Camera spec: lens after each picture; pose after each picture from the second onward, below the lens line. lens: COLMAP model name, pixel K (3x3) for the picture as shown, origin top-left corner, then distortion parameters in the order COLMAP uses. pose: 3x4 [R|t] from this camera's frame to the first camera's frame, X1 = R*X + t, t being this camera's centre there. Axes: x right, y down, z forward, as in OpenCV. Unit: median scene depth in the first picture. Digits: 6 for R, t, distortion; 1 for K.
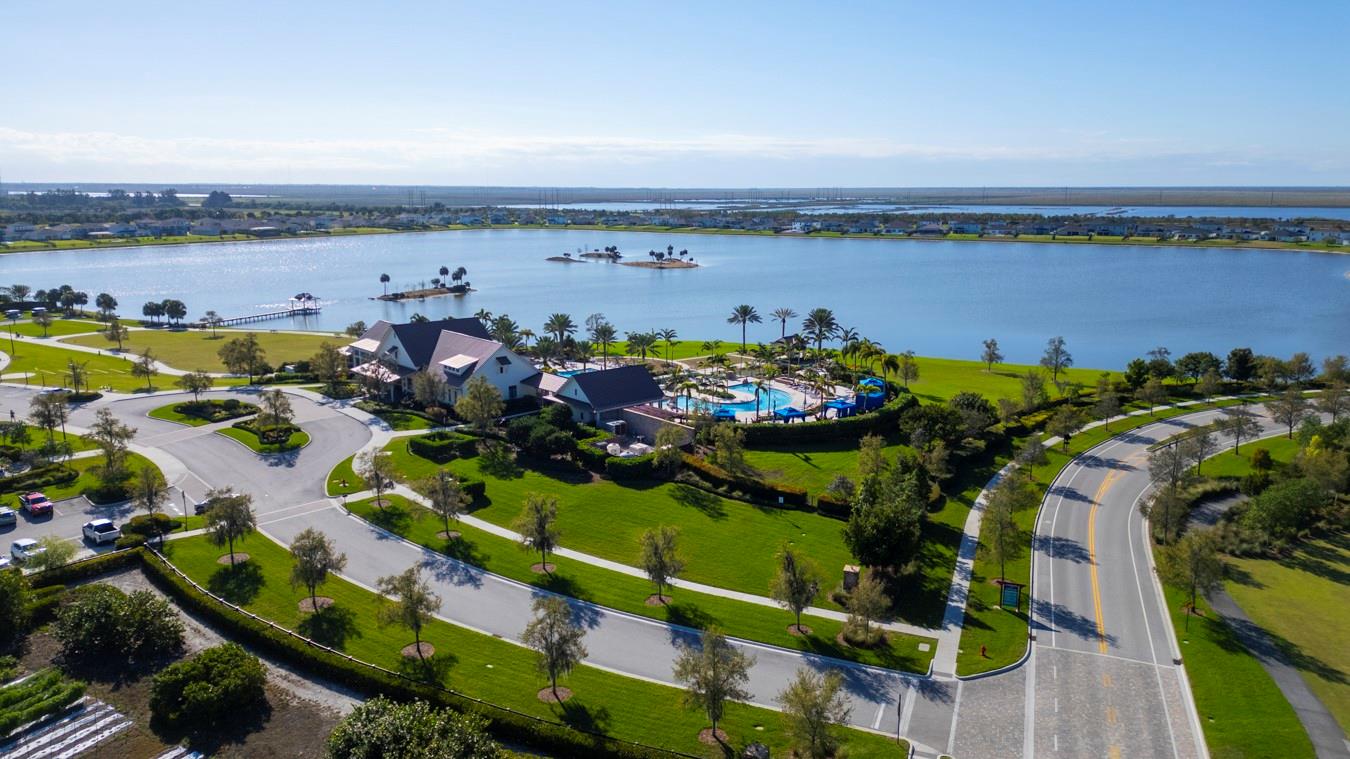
lens RADIAL K [[950.1, 0, 675.0], [0, 950.1, 379.5], [0, 0, 1]] dist [0.070388, -0.074988]
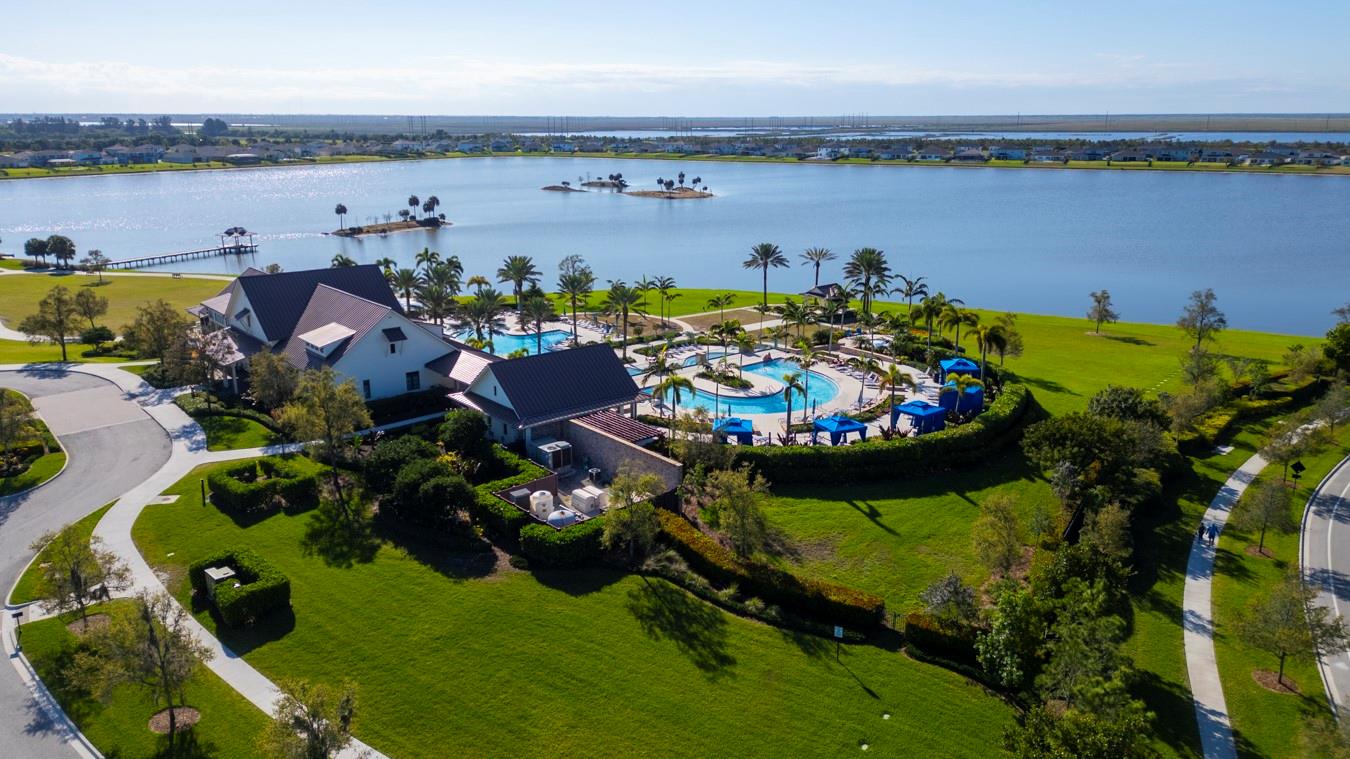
lens RADIAL K [[950.1, 0, 675.0], [0, 950.1, 379.5], [0, 0, 1]] dist [0.070388, -0.074988]
pose [[0.999808, 0.002181, -0.019489, 0.009459], [-0.000832, 0.997621, 0.068931, -0.013896], [0.019593, -0.068902, 0.997431, 0.143679]]
